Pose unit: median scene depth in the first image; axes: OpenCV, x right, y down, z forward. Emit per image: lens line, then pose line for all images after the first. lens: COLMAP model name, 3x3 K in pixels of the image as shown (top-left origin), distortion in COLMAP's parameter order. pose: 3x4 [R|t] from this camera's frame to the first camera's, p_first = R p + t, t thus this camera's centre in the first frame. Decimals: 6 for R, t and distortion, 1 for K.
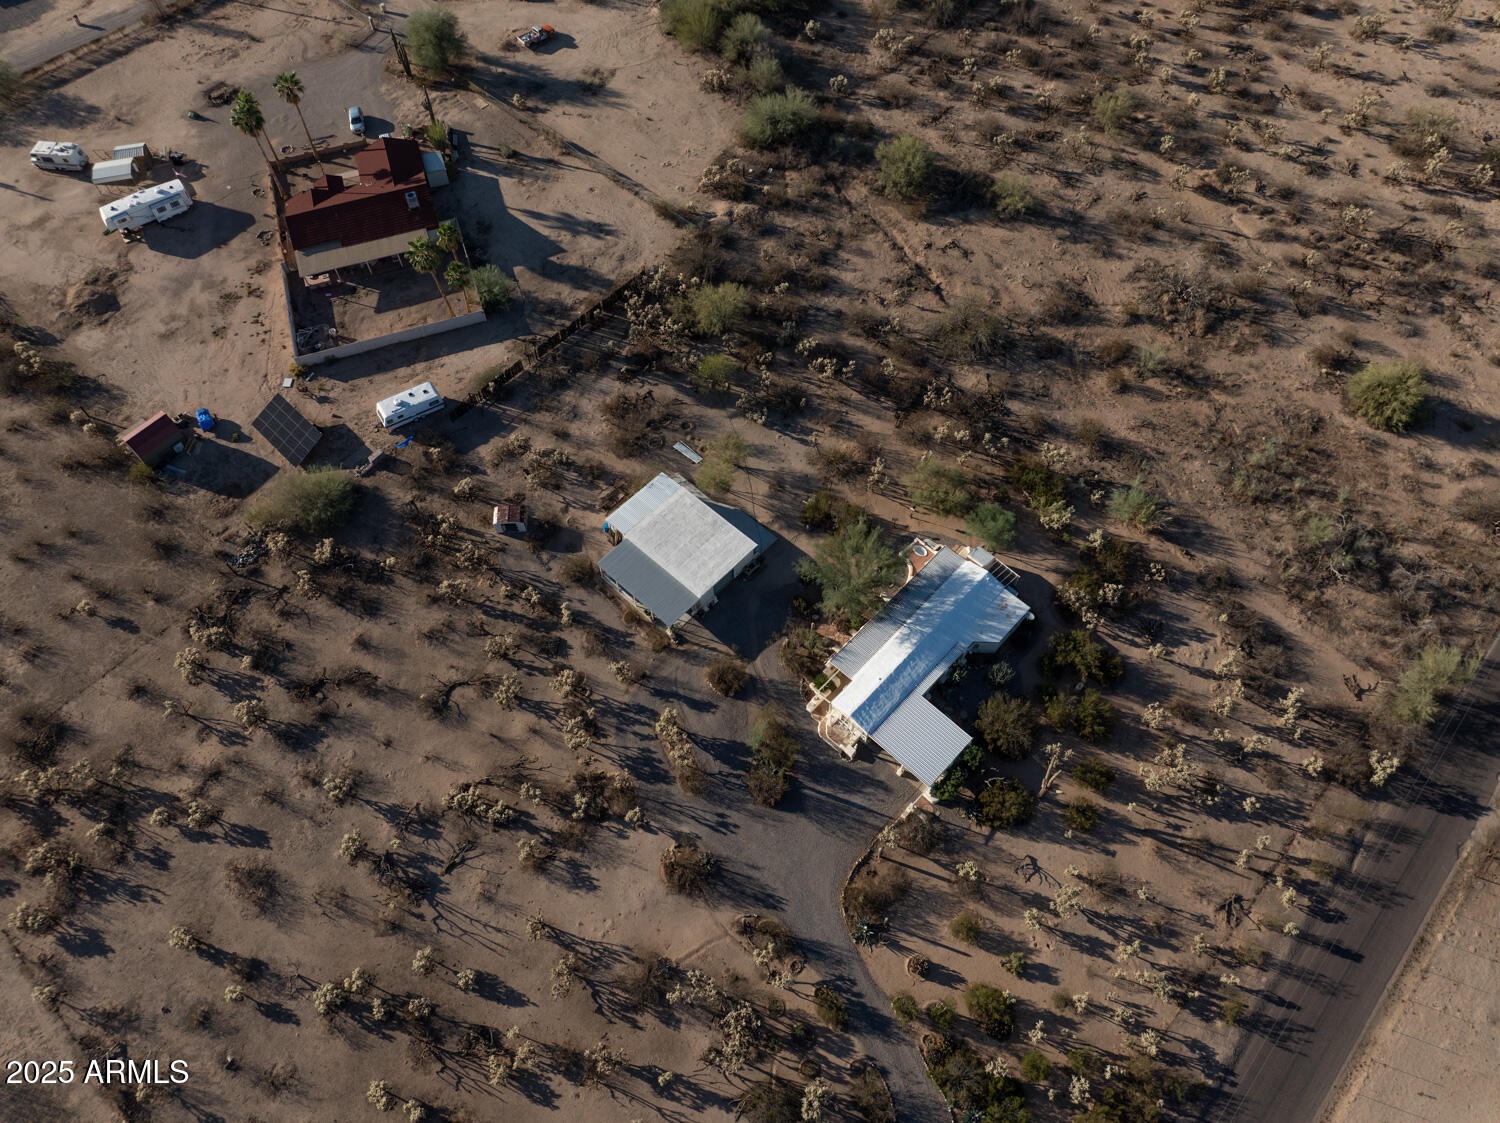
lens RADIAL K [[1056.1, 0, 750.0], [0, 1056.1, 561.5], [0, 0, 1]] dist [-0.040897, -0.009666]
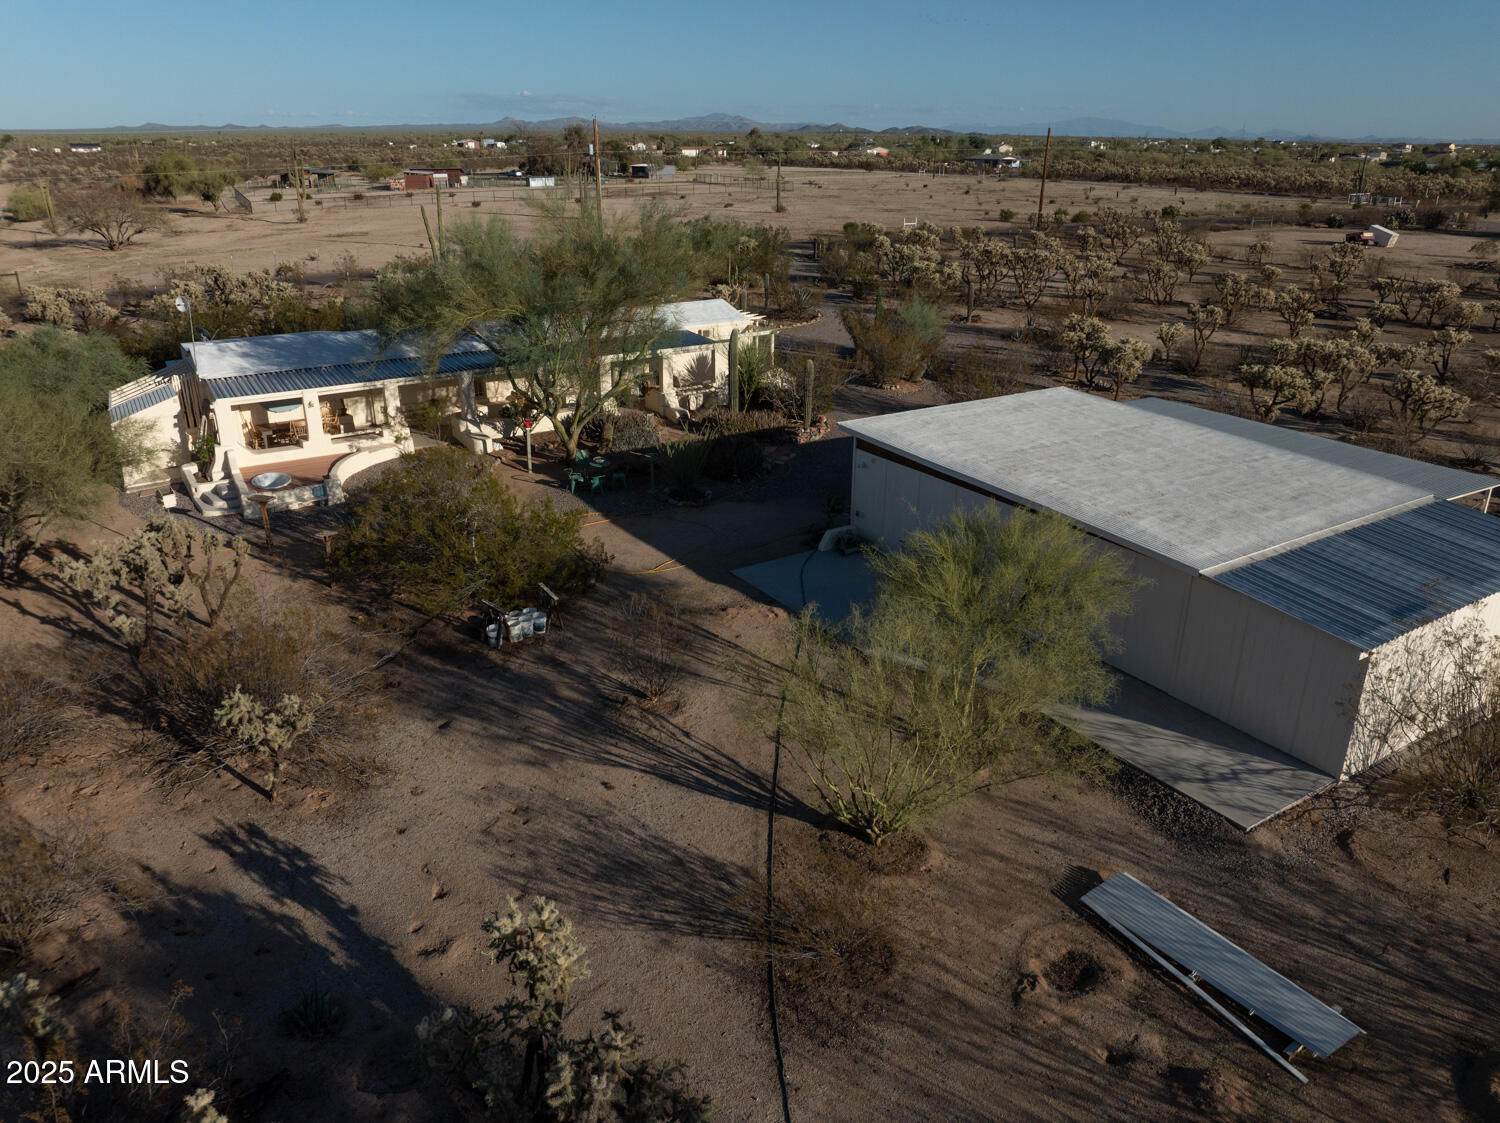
lens RADIAL K [[1051.0, 0, 750.2], [0, 1051.0, 604.4], [0, 0, 1]] dist [-0.074105, 0.087135]
pose [[-0.968743, -0.104080, 0.225178, -0.035662], [0.211462, 0.128117, 0.968953, -0.267650], [-0.129697, 0.986283, -0.102103, 1.108239]]
